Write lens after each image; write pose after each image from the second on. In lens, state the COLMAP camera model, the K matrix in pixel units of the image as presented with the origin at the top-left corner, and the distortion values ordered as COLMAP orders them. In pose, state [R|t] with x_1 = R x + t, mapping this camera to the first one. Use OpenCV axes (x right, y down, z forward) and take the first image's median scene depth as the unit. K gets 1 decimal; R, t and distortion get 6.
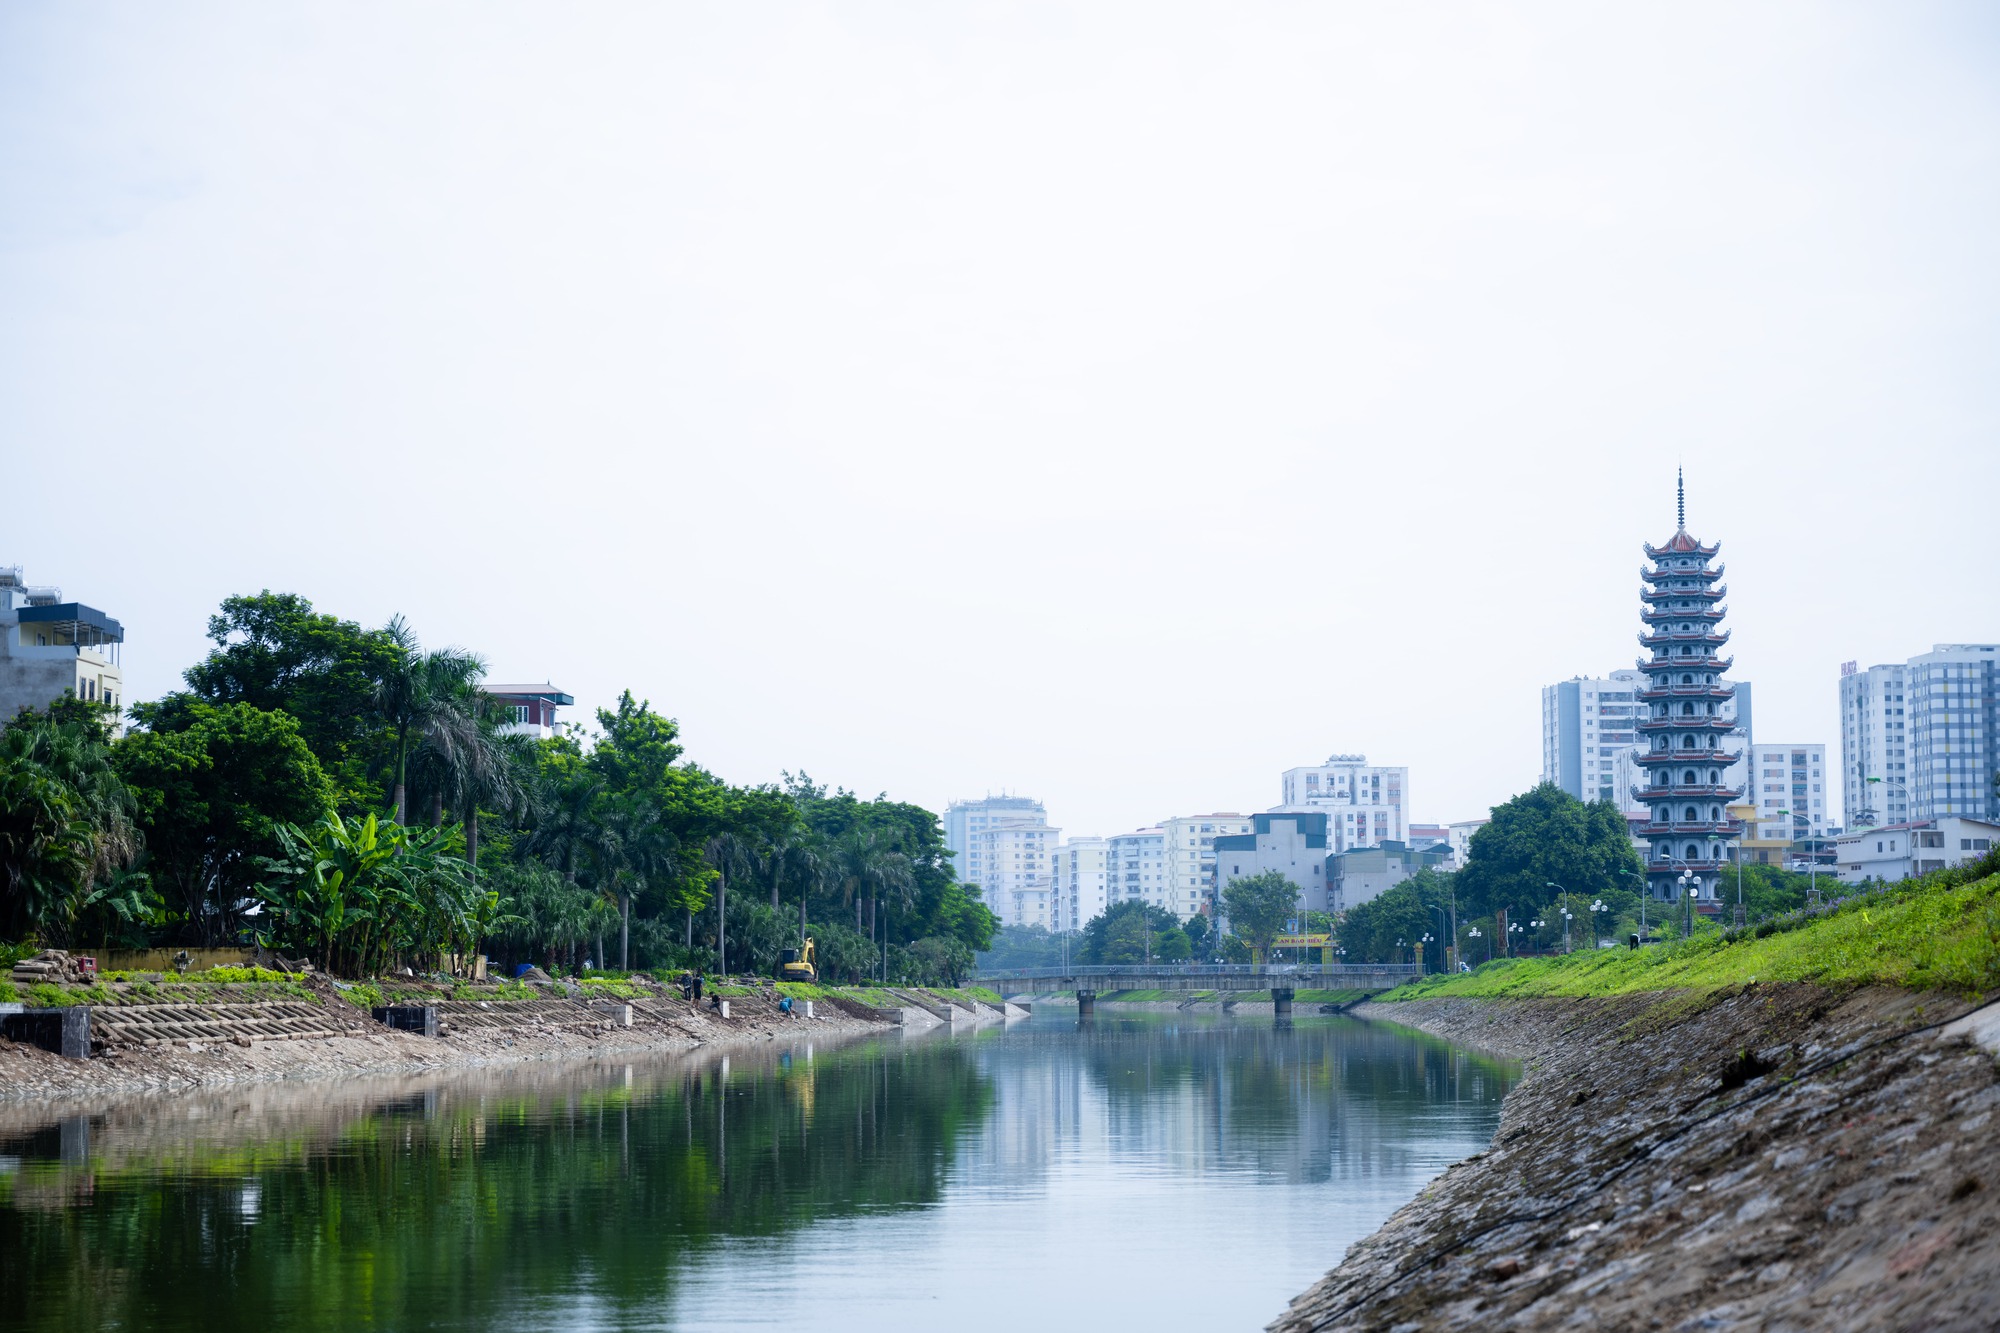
lens RADIAL K [[3742.6, 0, 999.7], [0, 3742.6, 666.6], [0, 0, 1]] dist [-0.035620, 0.000000]
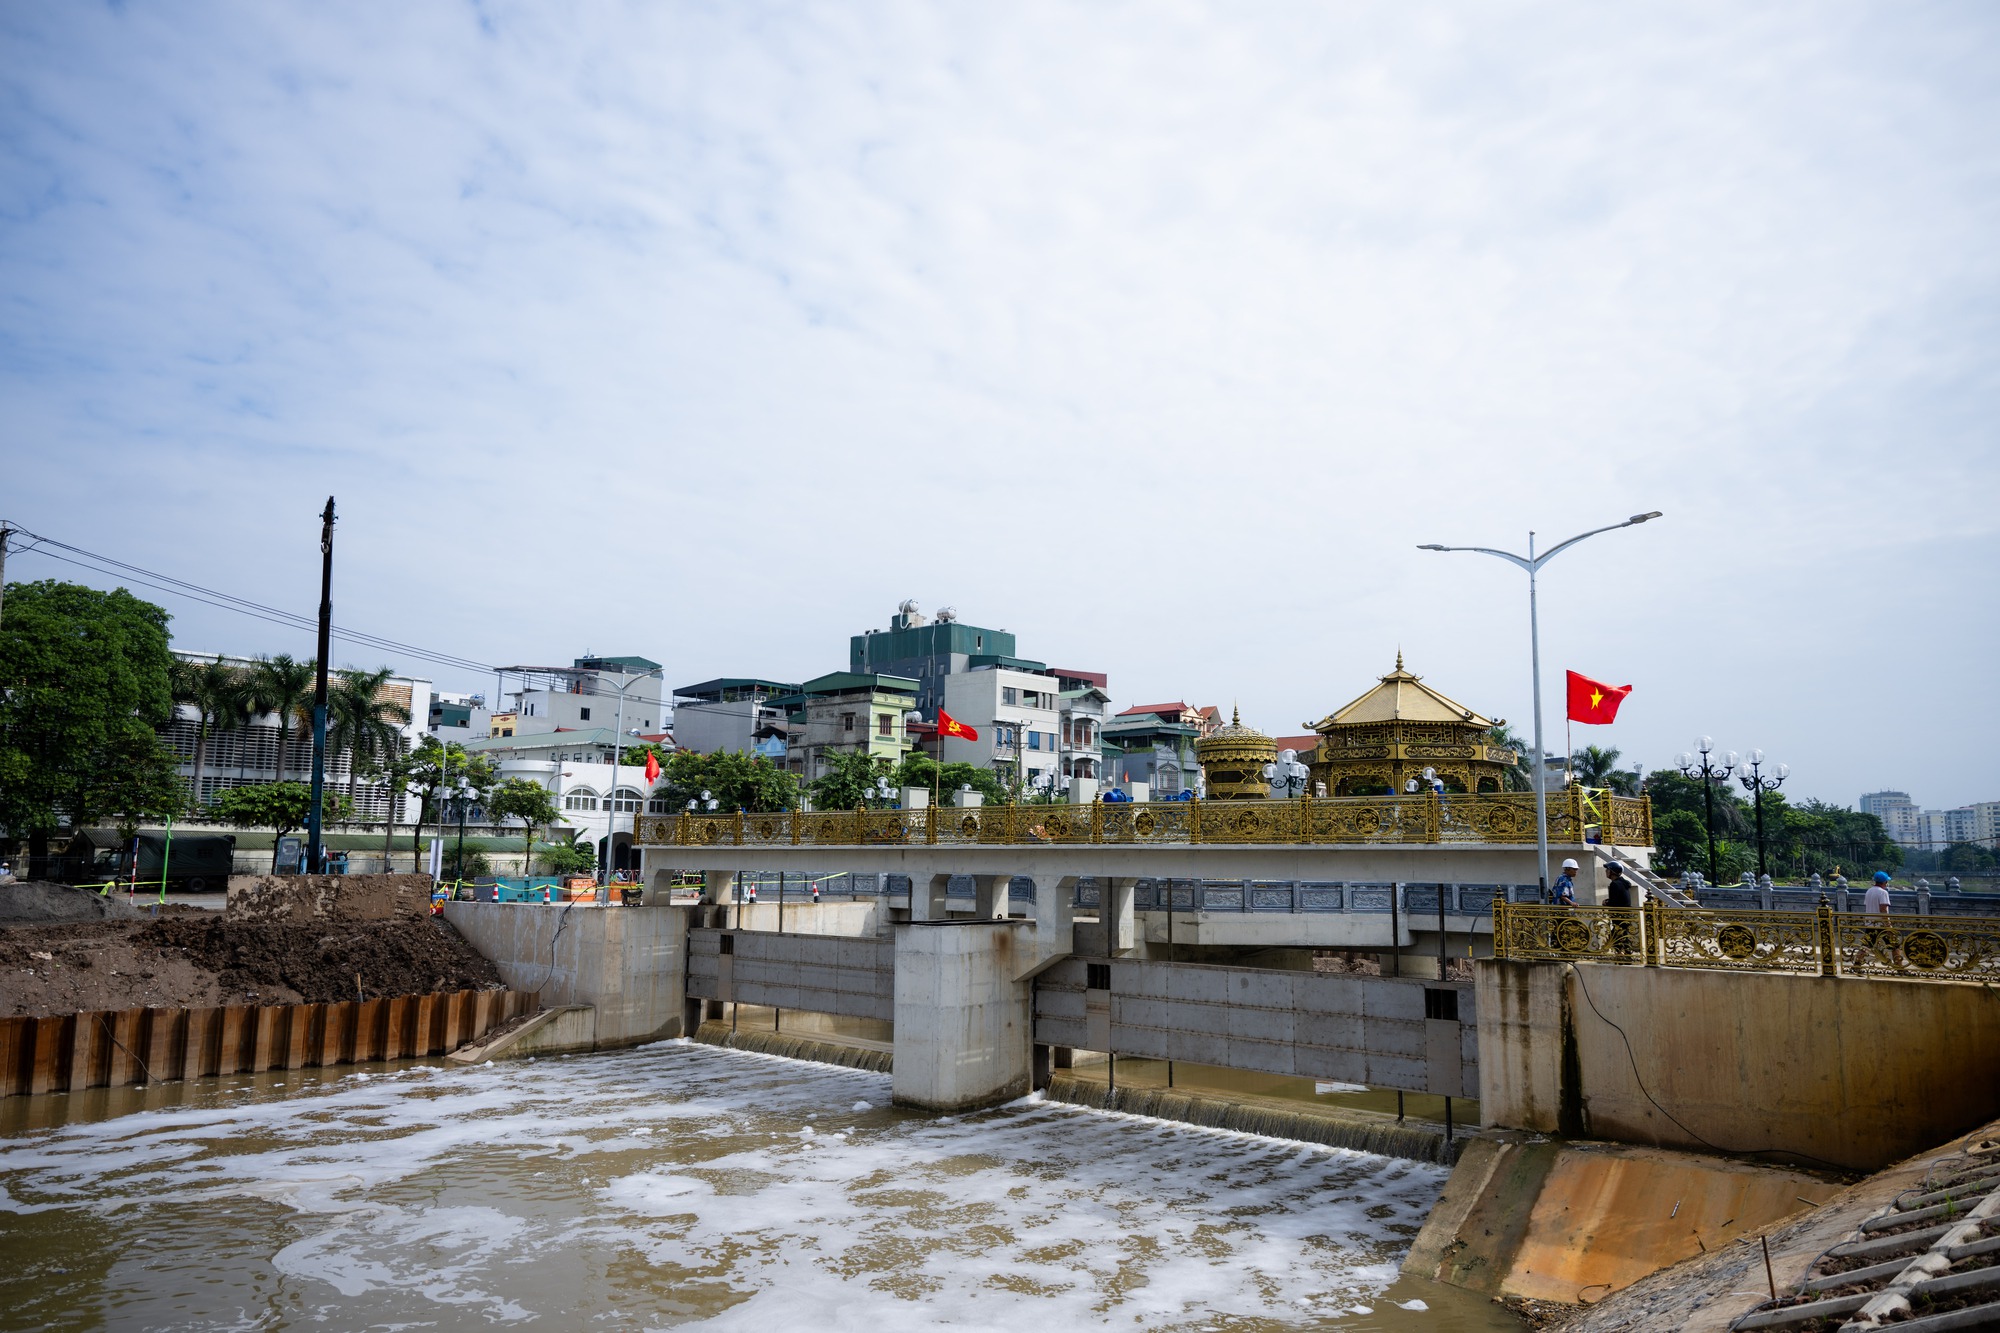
lens RADIAL K [[1339.8, 0, 1006.8], [0, 1339.8, 667.9], [0, 0, 1]] dist [0.030556, -0.003998]
pose [[0.842402, -0.060154, -0.535482, -0.010567], [0.031396, 0.997540, -0.062668, -0.017906], [0.537934, 0.035980, 0.842218, -0.128952]]
